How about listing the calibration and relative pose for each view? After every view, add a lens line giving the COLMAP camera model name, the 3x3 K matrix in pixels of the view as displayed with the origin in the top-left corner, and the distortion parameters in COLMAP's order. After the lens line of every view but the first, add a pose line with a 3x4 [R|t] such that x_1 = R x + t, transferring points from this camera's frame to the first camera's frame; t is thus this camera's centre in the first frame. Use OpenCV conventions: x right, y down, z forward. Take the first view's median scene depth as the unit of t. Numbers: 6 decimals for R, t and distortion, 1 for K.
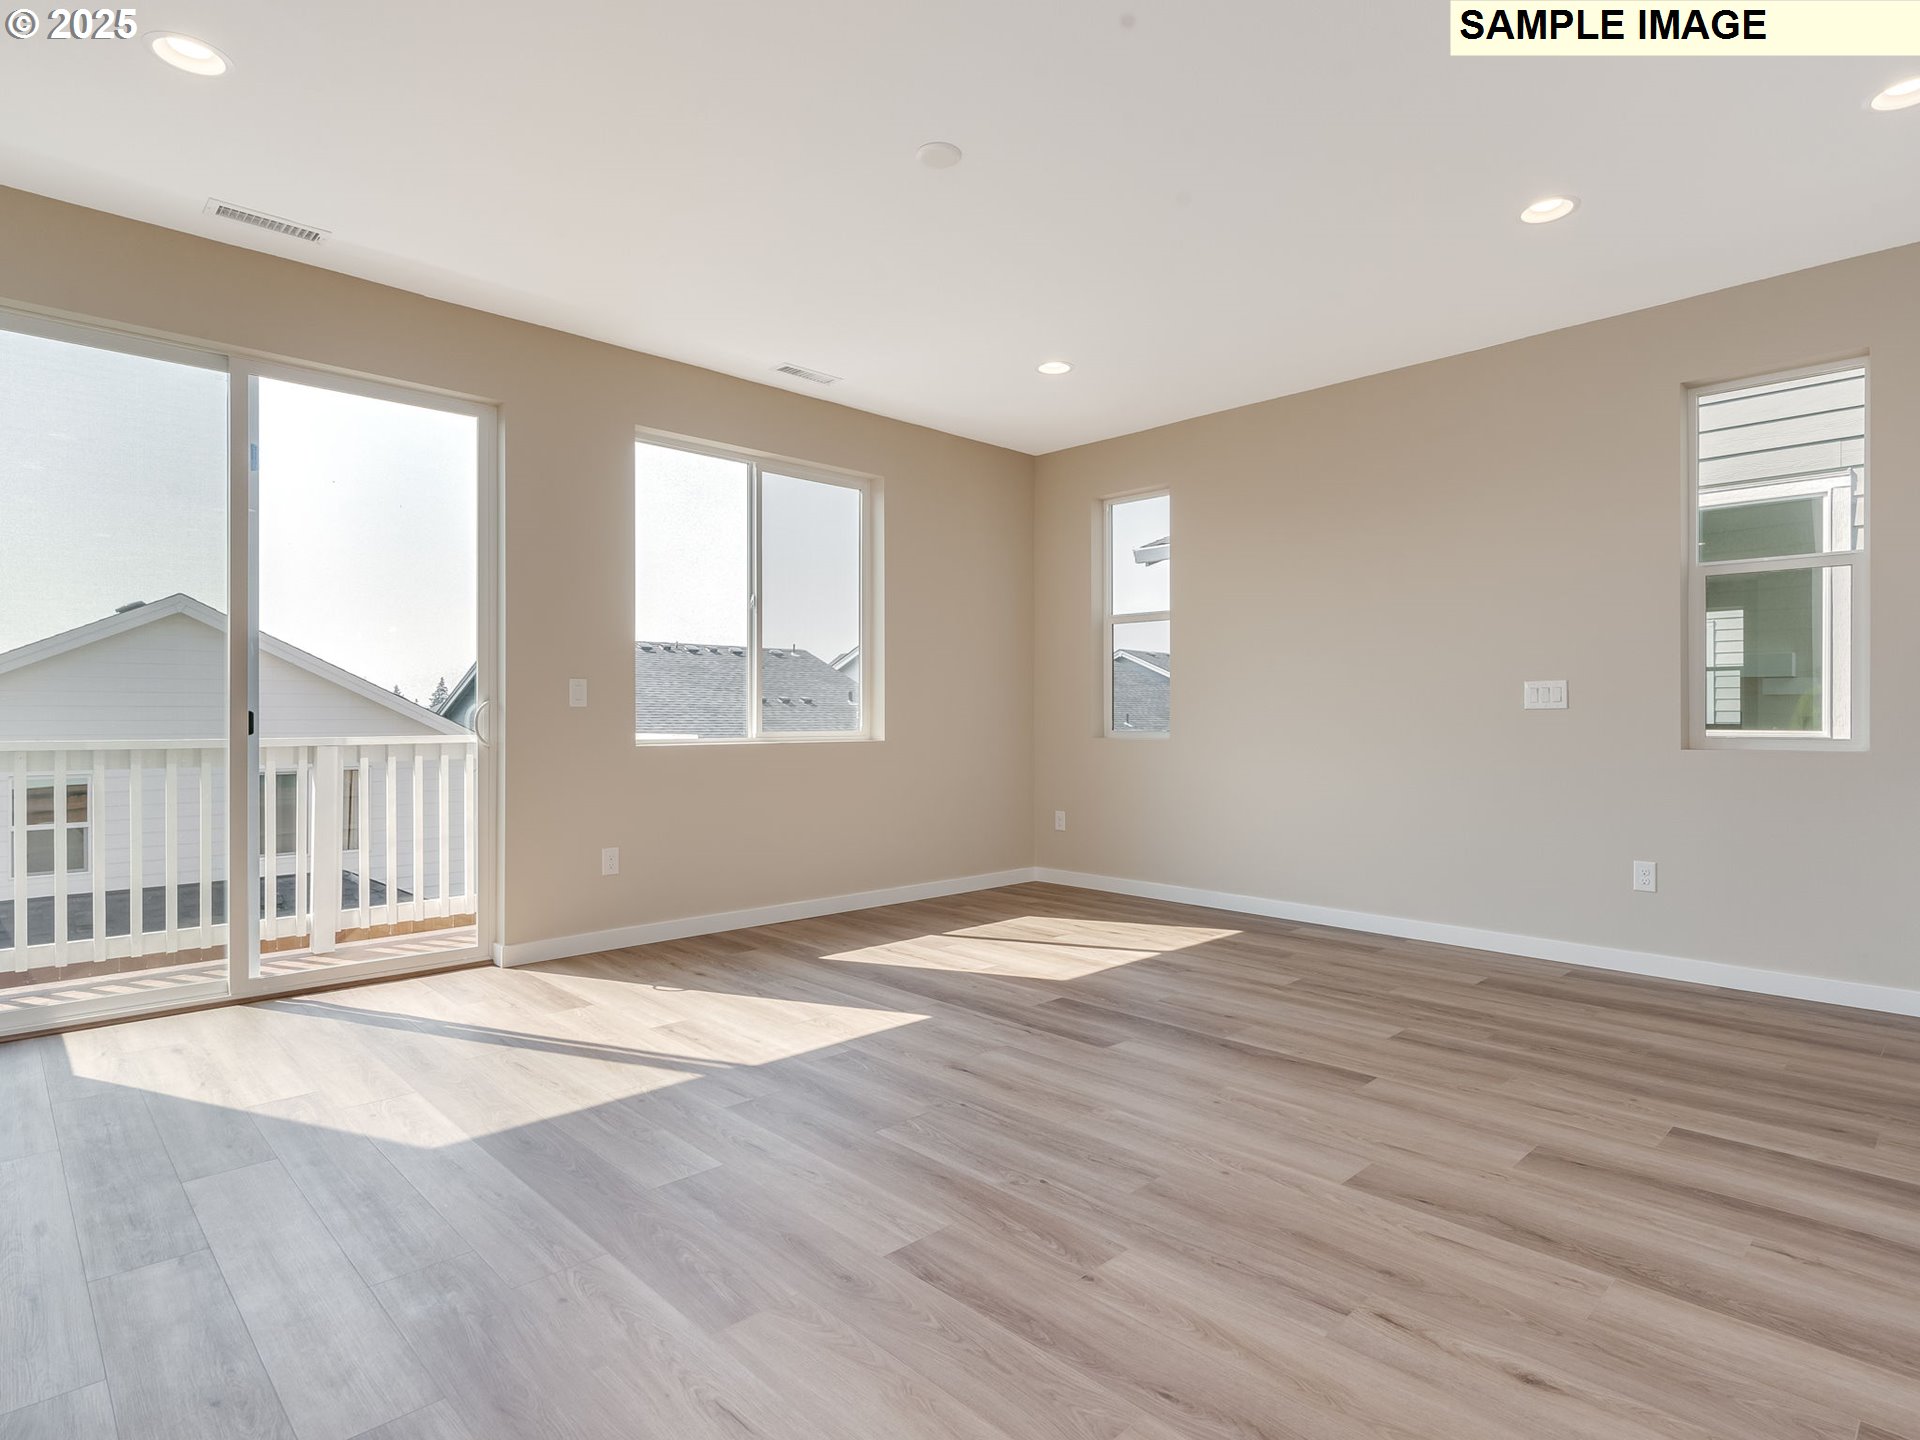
lens RADIAL K [[1004.6, 0, 973.1], [0, 1004.6, 717.2], [0, 0, 1]] dist [-0.011033, 0.000280]
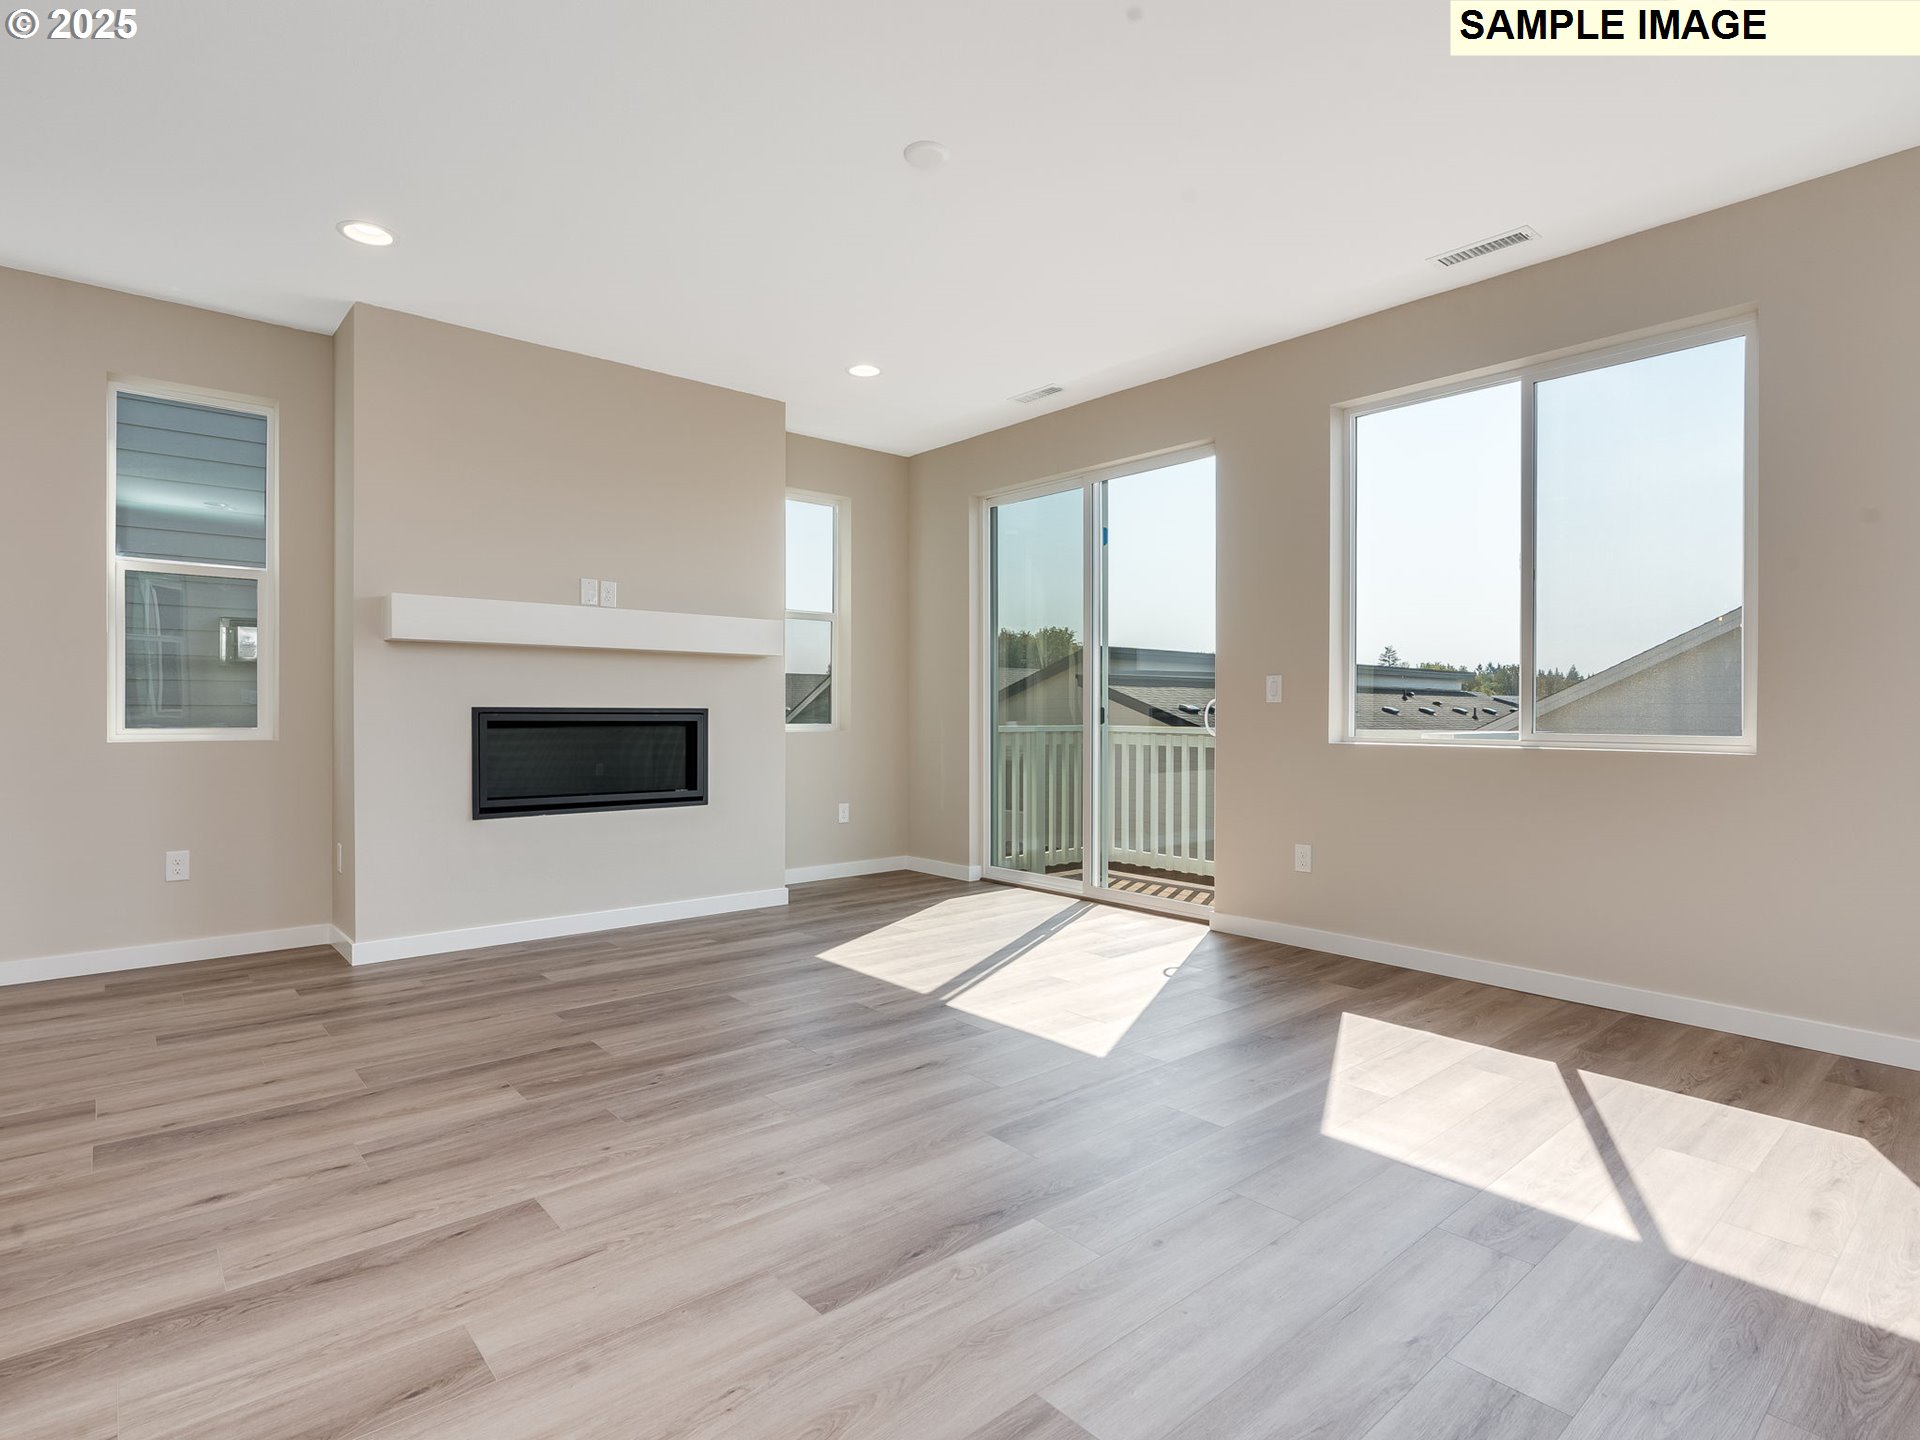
lens RADIAL K [[1004.6, 0, 975.8], [0, 1004.6, 718.2], [0, 0, 1]] dist [-0.011033, 0.000280]
pose [[-0.042482, 0.007082, -0.999072, 1.523384], [-0.005331, 0.999959, 0.007315, -0.000765], [0.999083, 0.005637, -0.042442, 1.708991]]
